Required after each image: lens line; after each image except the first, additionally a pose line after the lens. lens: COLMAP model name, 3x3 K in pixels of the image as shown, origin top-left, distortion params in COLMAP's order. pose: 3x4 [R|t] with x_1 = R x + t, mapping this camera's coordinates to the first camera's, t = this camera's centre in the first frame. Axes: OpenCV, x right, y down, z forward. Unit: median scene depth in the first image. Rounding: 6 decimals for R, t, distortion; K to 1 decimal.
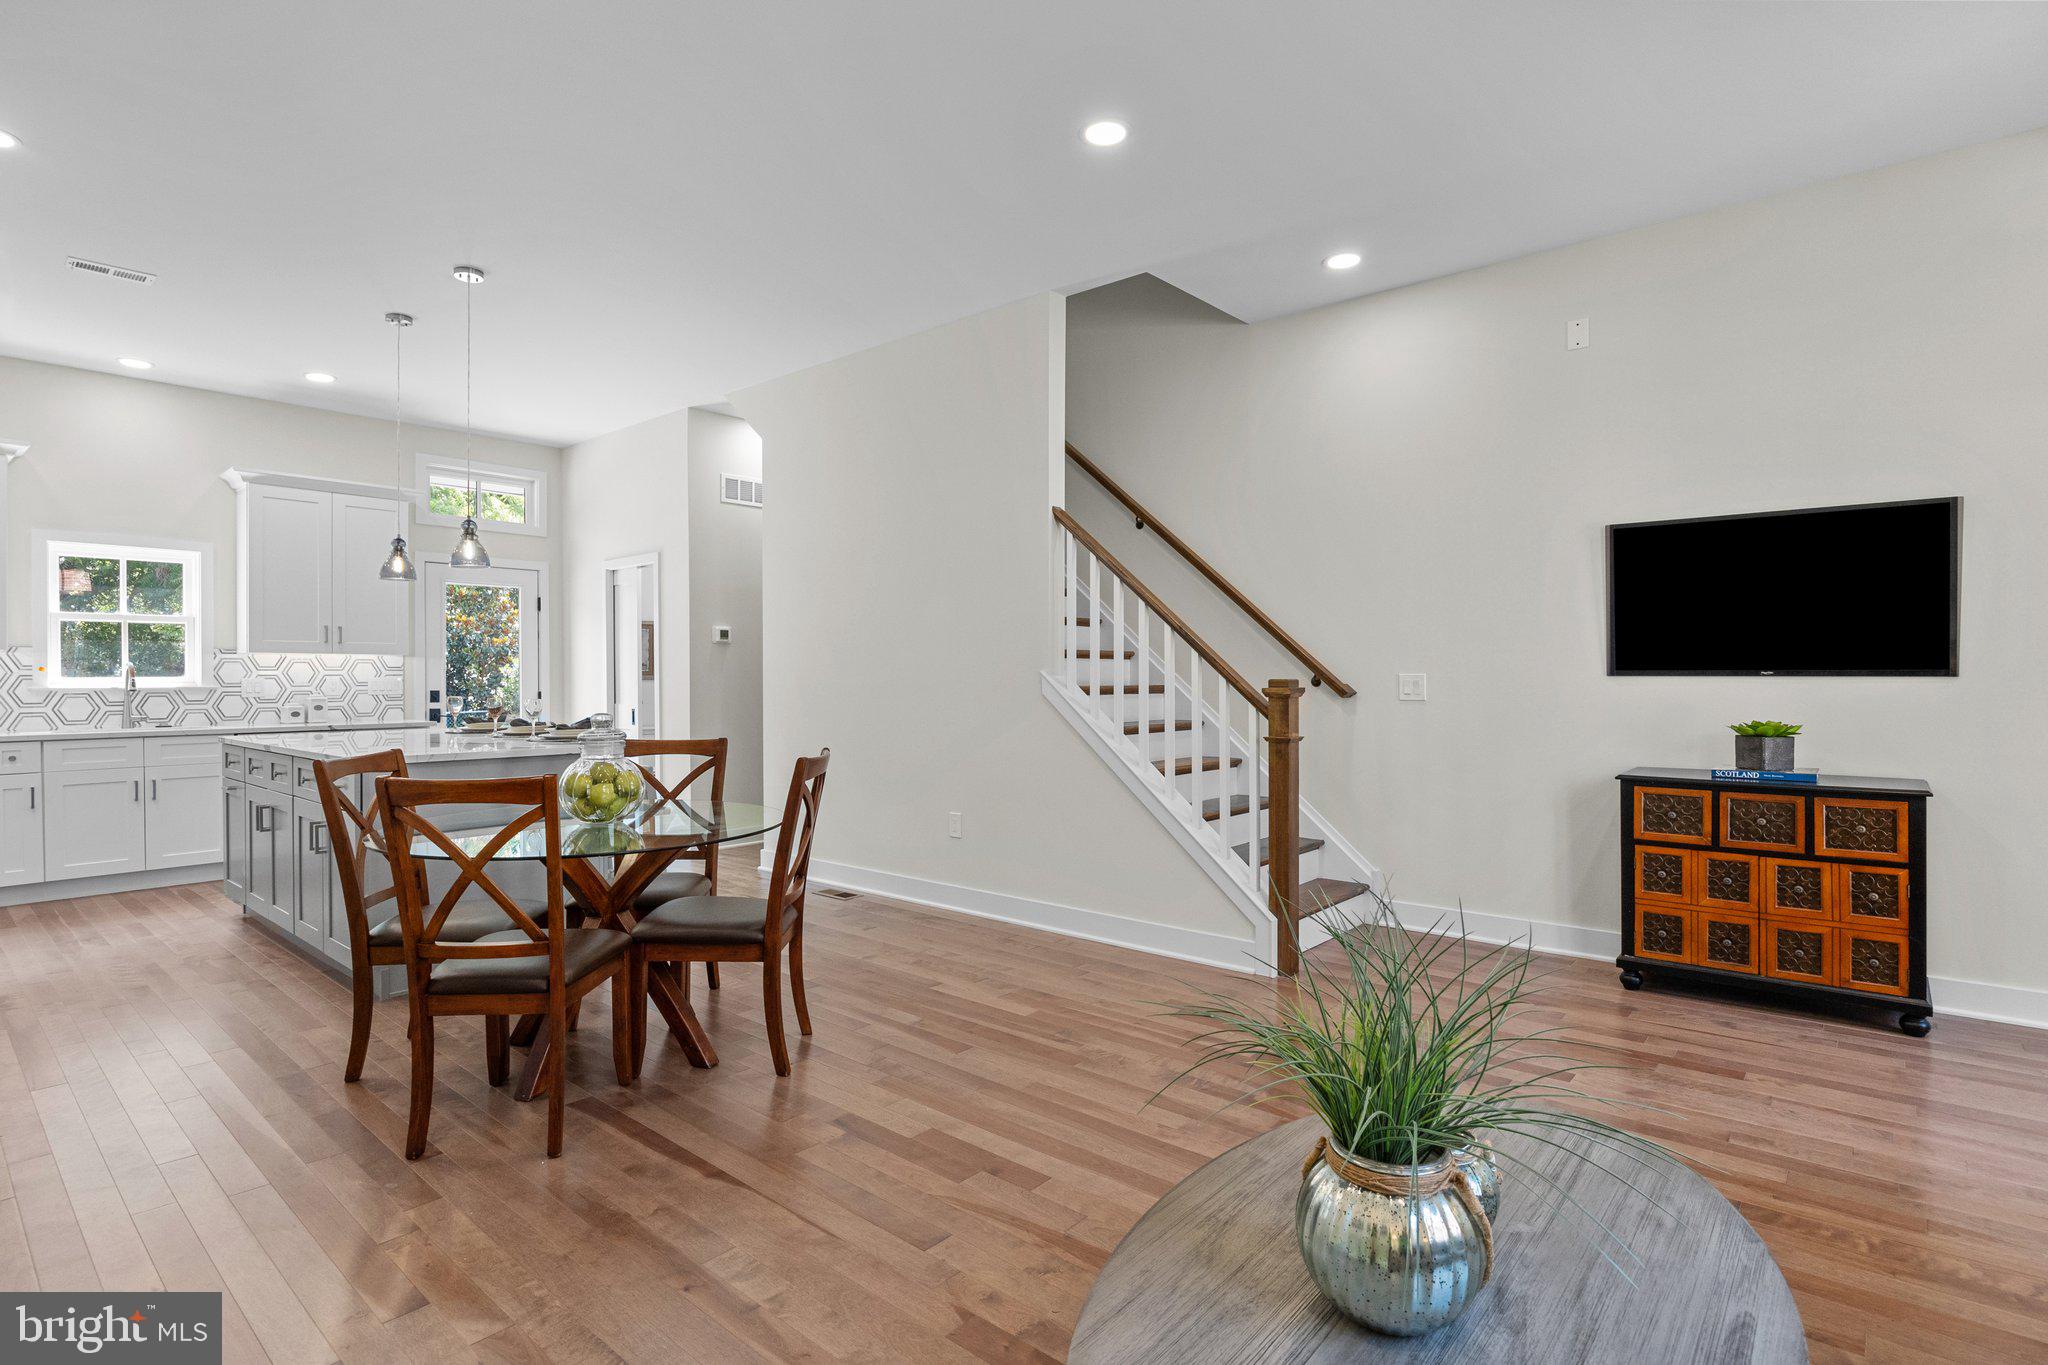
lens RADIAL K [[1014.6, 0, 1039.7], [0, 1014.6, 677.3], [0, 0, 1]] dist [-0.004714, -0.001182]
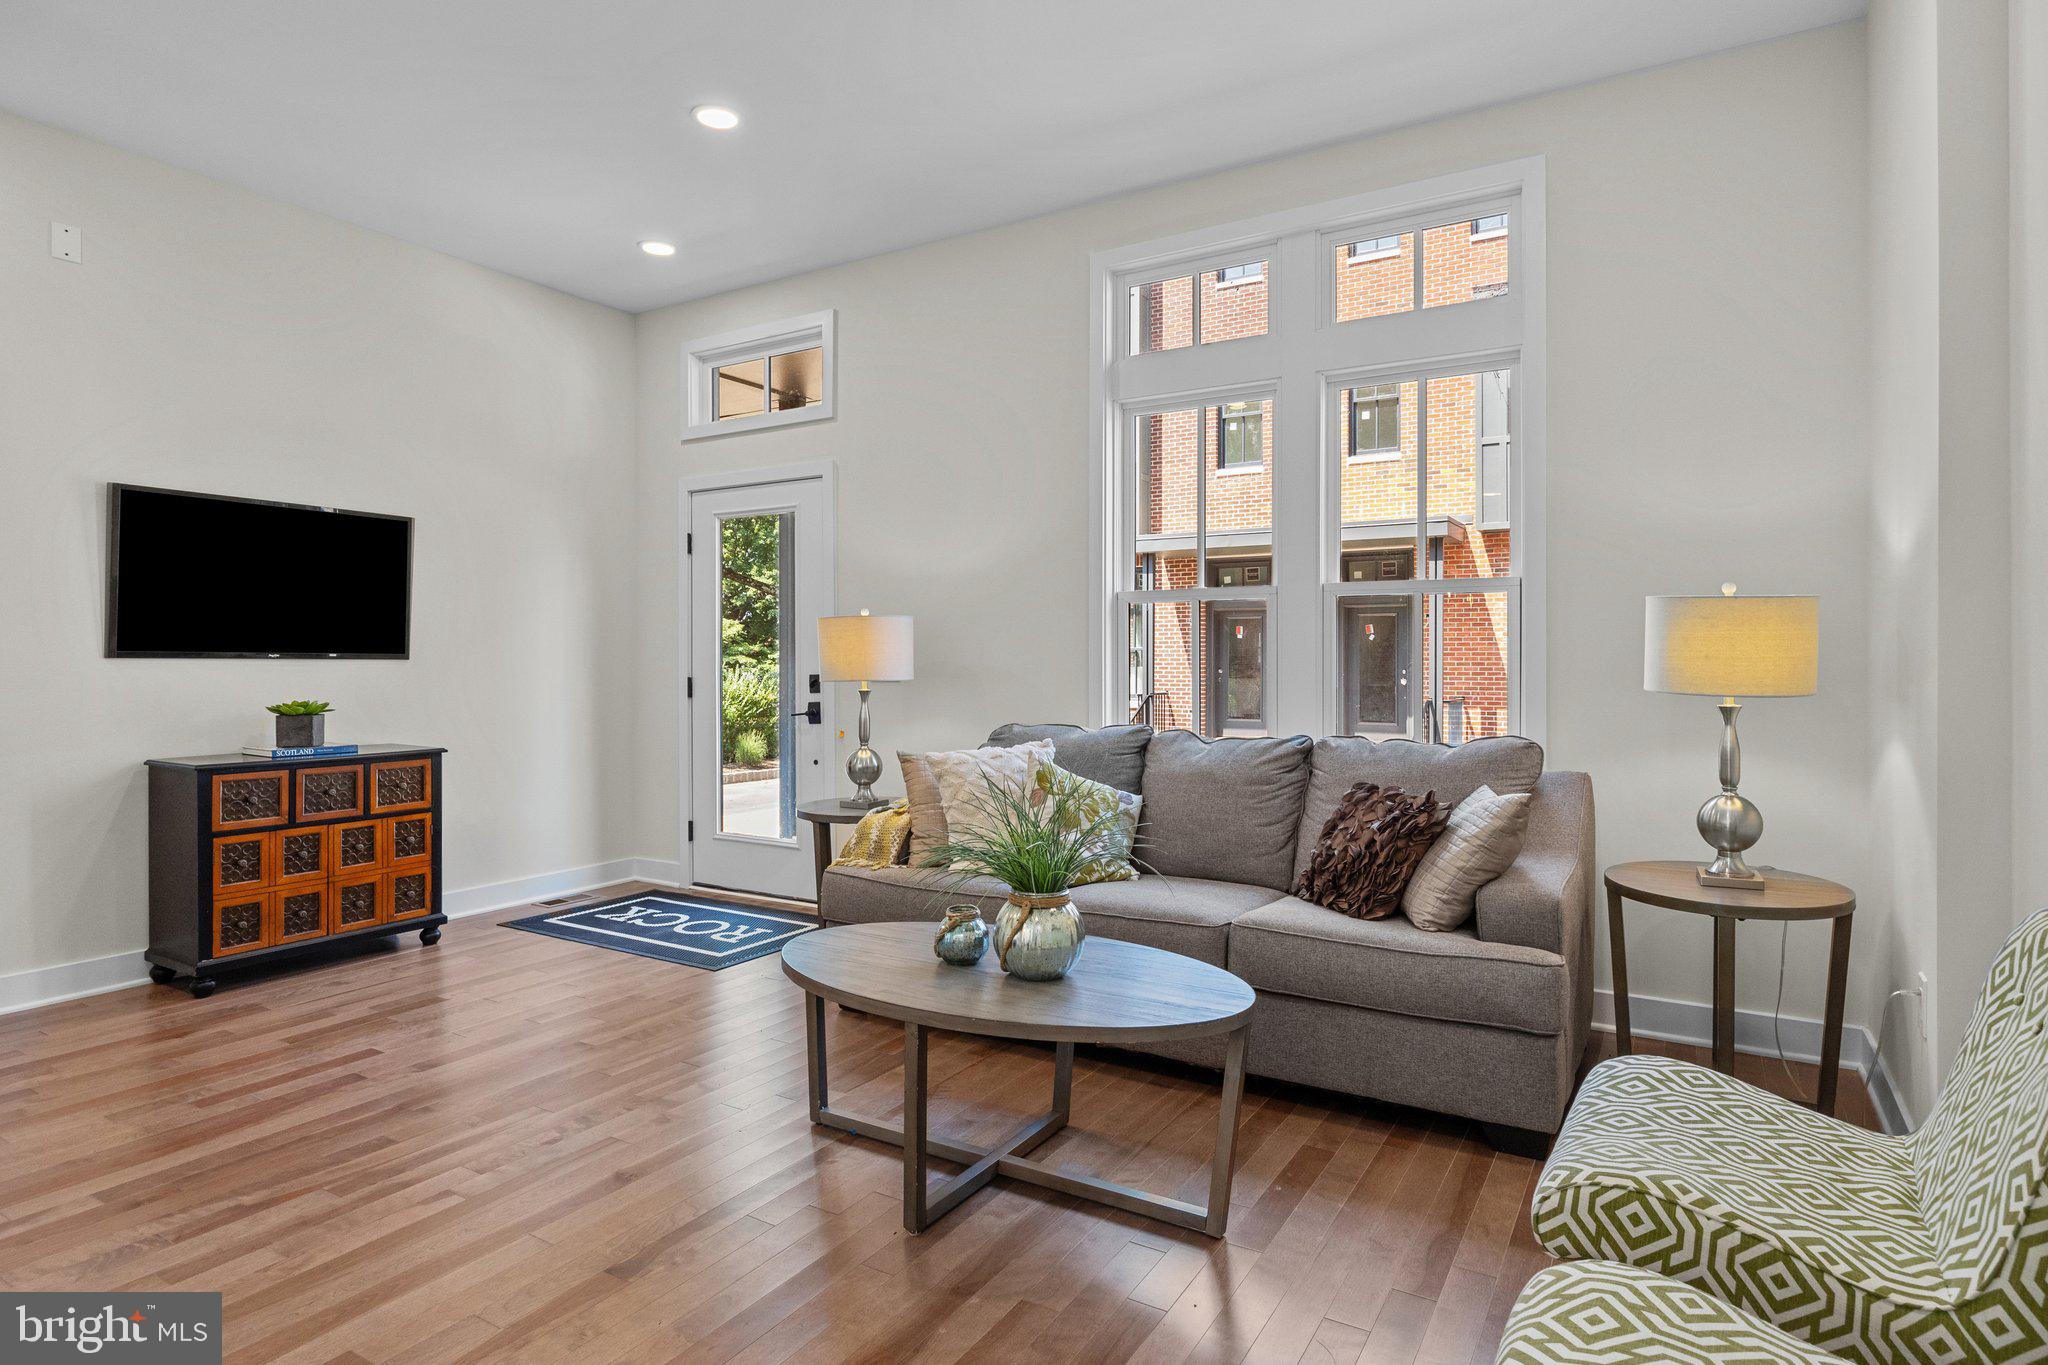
lens RADIAL K [[1119.1, 0, 1016.7], [0, 1119.1, 665.6], [0, 0, 1]] dist [-0.001386, -0.001705]
pose [[-0.143530, -0.002208, 0.989643, -0.537889], [0.002263, 0.999994, 0.002559, 0.004891], [-0.989643, 0.002607, -0.143524, 0.413016]]
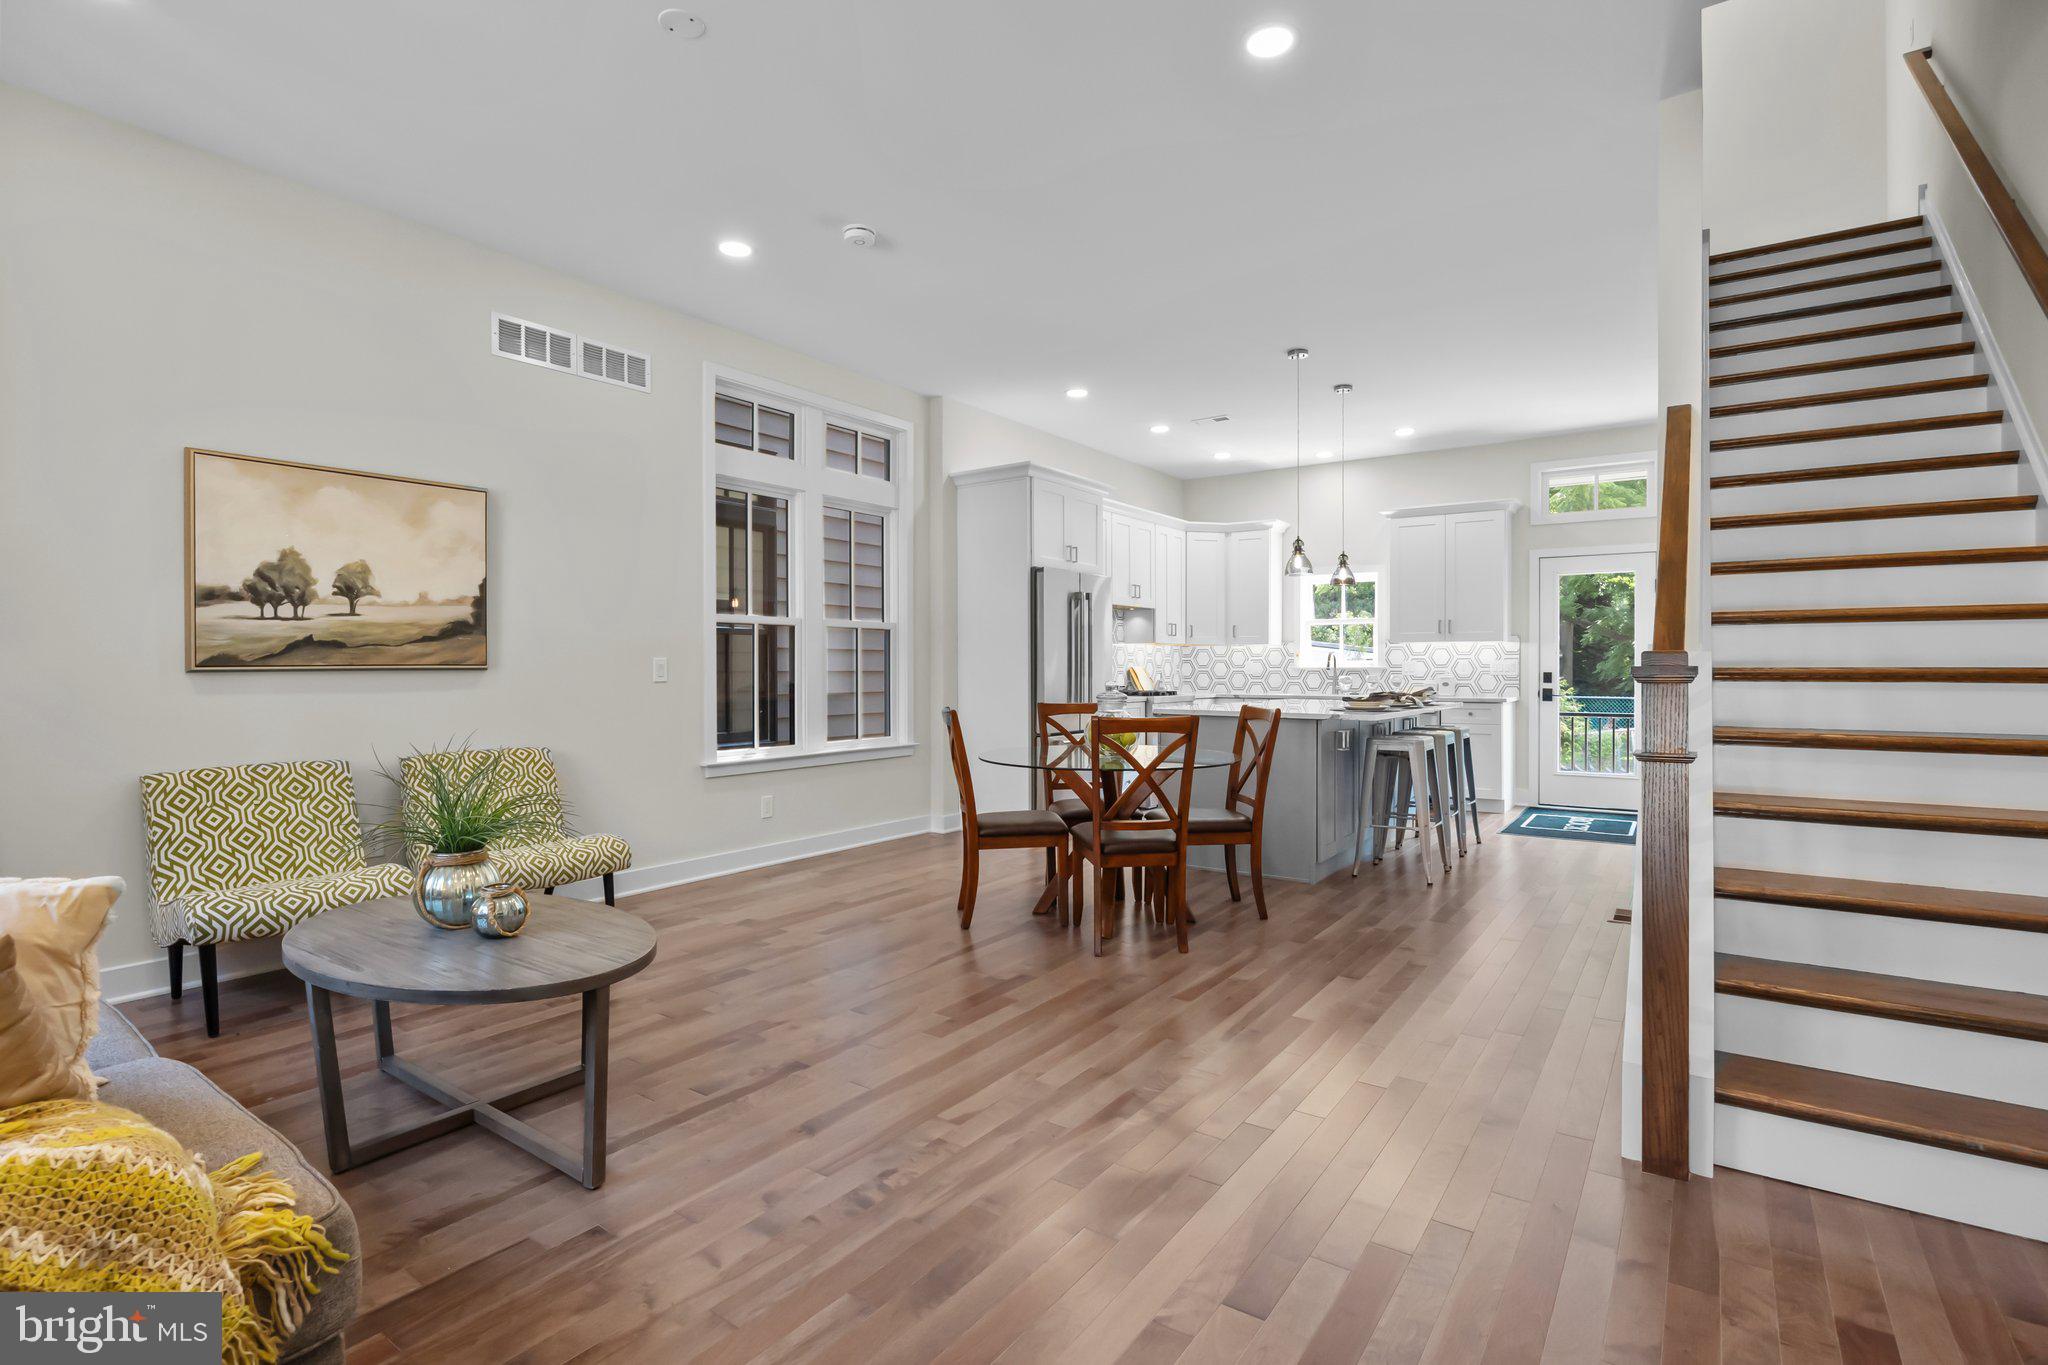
lens RADIAL K [[987.2, 0, 1028.4], [0, 987.2, 668.1], [0, 0, 1]] dist [-0.009845, -0.000313]
pose [[0.087464, 0.004657, -0.996157, 0.826936], [0.000337, 0.999989, 0.004705, 0.006196], [0.996168, -0.000747, 0.087462, 0.641475]]
